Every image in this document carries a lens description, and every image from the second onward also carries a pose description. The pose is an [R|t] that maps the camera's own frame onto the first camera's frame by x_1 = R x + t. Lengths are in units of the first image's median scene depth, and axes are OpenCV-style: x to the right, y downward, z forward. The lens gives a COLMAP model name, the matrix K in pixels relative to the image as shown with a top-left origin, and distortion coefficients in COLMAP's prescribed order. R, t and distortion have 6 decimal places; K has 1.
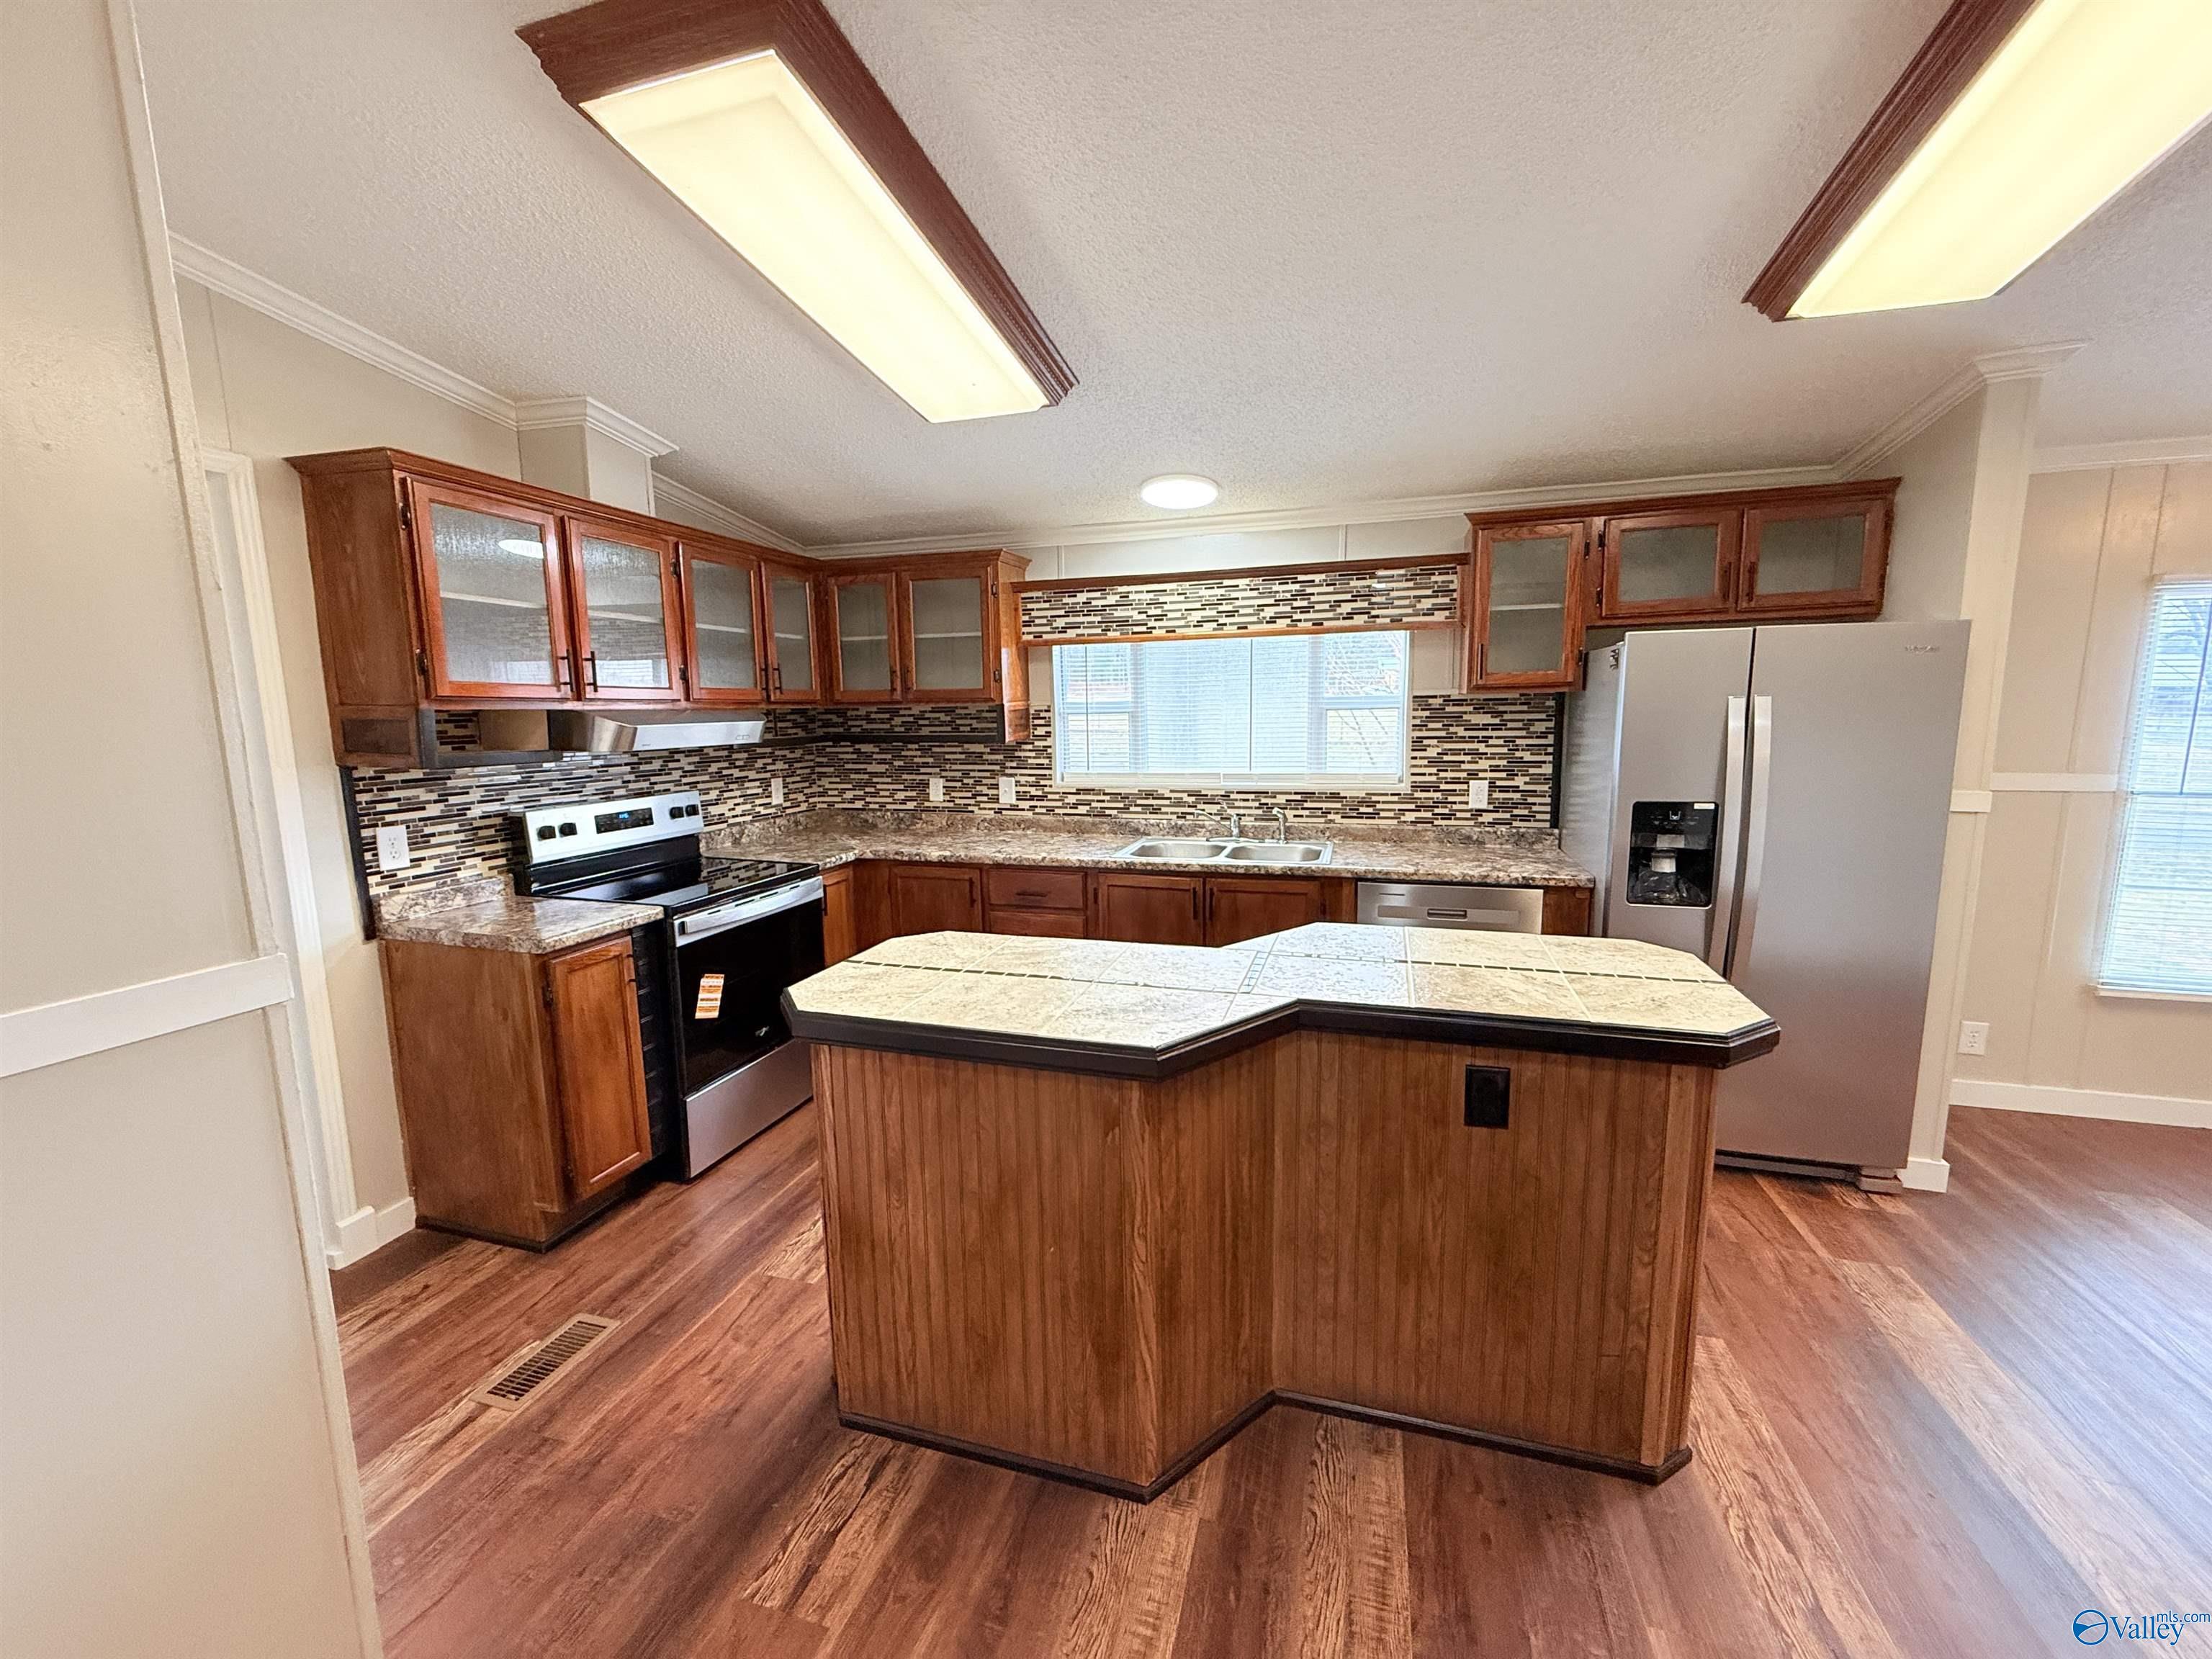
lens RADIAL K [[881.3, 0, 1104.1], [0, 881.3, 830.0], [0, 0, 1]] dist [0.000174, 0.001485]
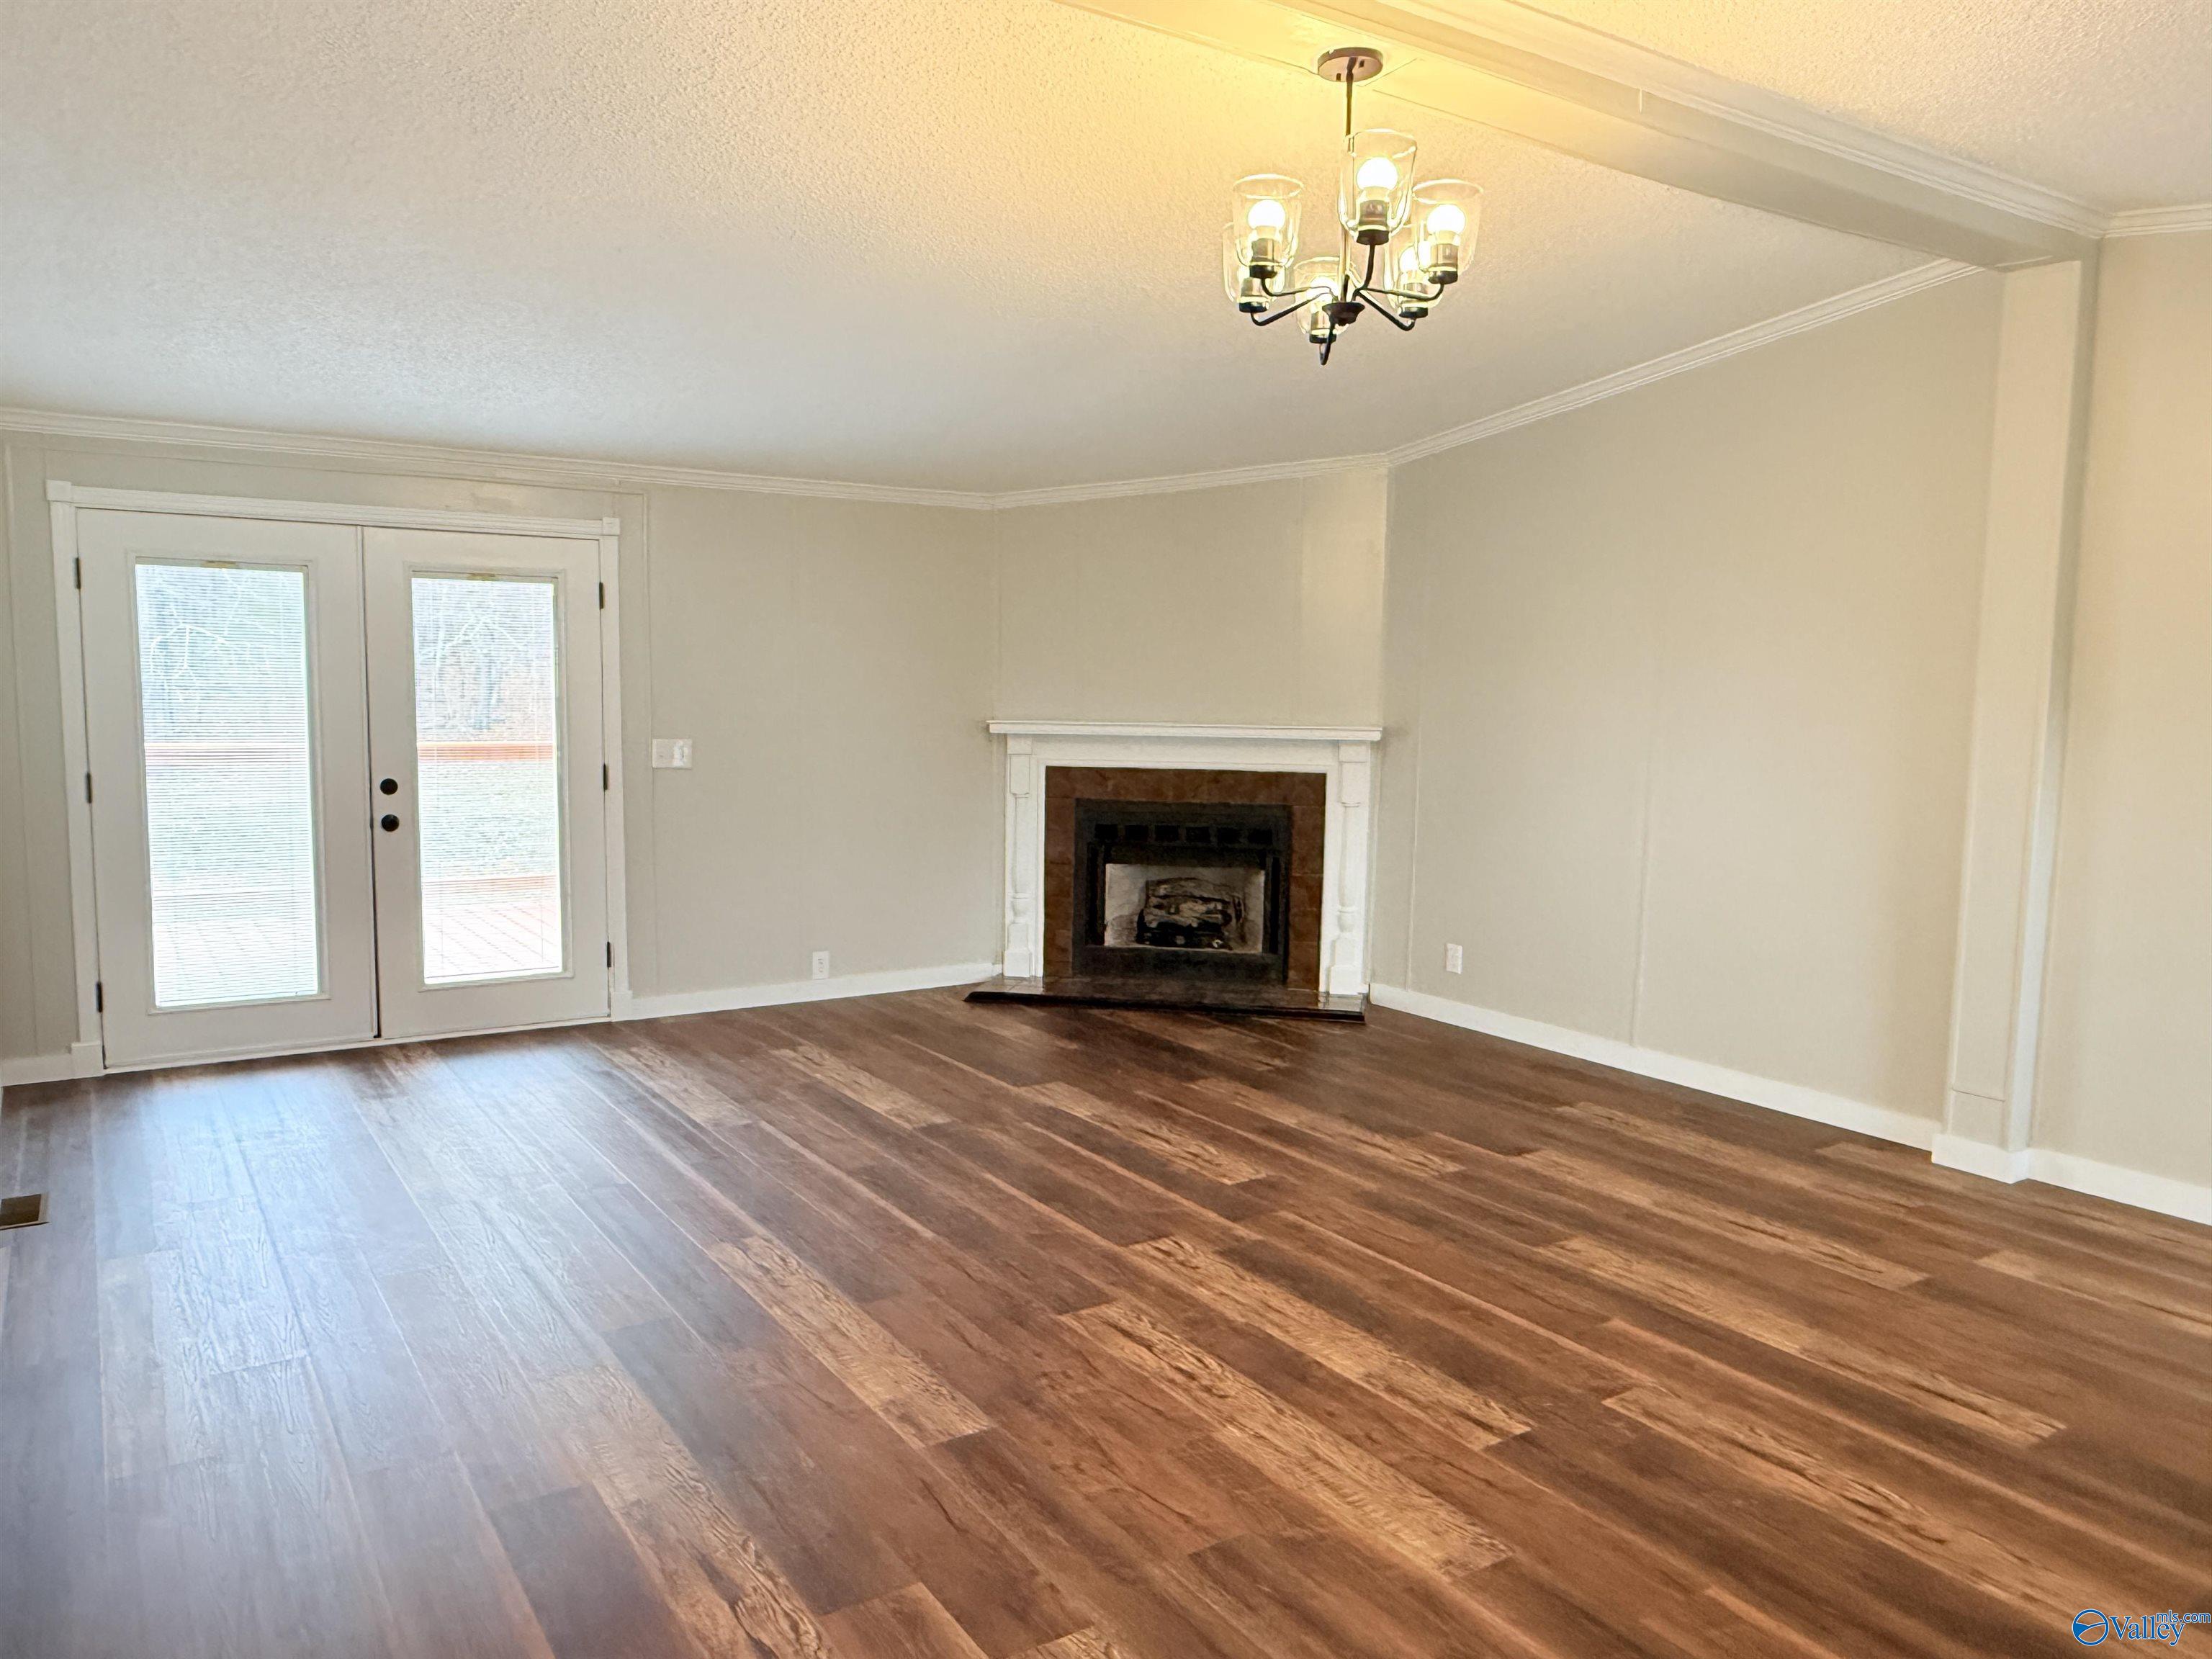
lens RADIAL K [[1553.2, 0, 1112.3], [0, 1553.2, 839.5], [0, 0, 1]] dist [-0.000984, 0.002128]
pose [[-0.639195, 0.086301, -0.764187, 2.316164], [-0.104587, 0.974697, 0.197554, -0.311133], [0.761900, 0.206199, -0.613996, 2.011881]]
